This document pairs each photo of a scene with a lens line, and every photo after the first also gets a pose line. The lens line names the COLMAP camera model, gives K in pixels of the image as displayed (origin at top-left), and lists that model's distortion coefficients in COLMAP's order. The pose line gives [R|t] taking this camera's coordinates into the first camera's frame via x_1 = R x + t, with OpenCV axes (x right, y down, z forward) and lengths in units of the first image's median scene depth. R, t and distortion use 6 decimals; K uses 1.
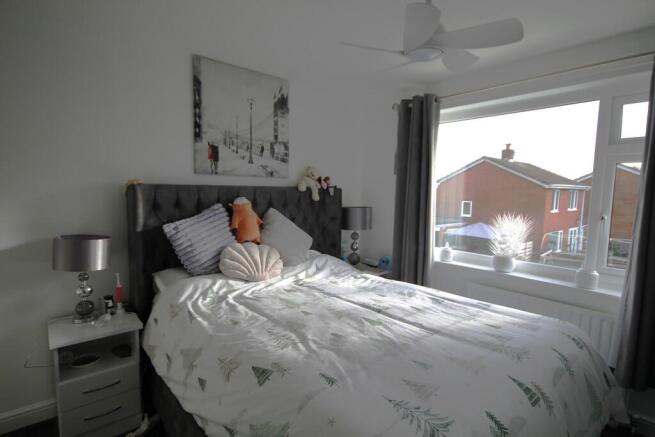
lens RADIAL K [[339.2, 0, 327.5], [0, 339.2, 218.5], [0, 0, 1]] dist [-0.000389, -0.000169]
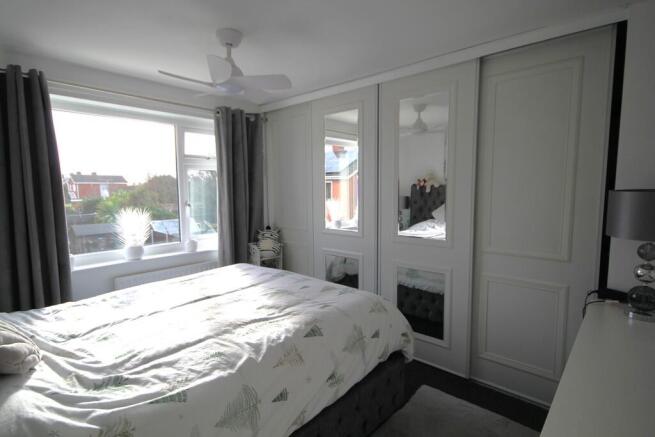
lens RADIAL K [[327.9, 0, 327.5], [0, 327.9, 218.5], [0, 0, 1]] dist [-0.001813, -0.000404]
pose [[-0.110989, -0.117503, 0.986851, -1.103971], [0.092005, 0.987507, 0.127929, -0.104042], [-0.989554, 0.104994, -0.098792, 0.812913]]
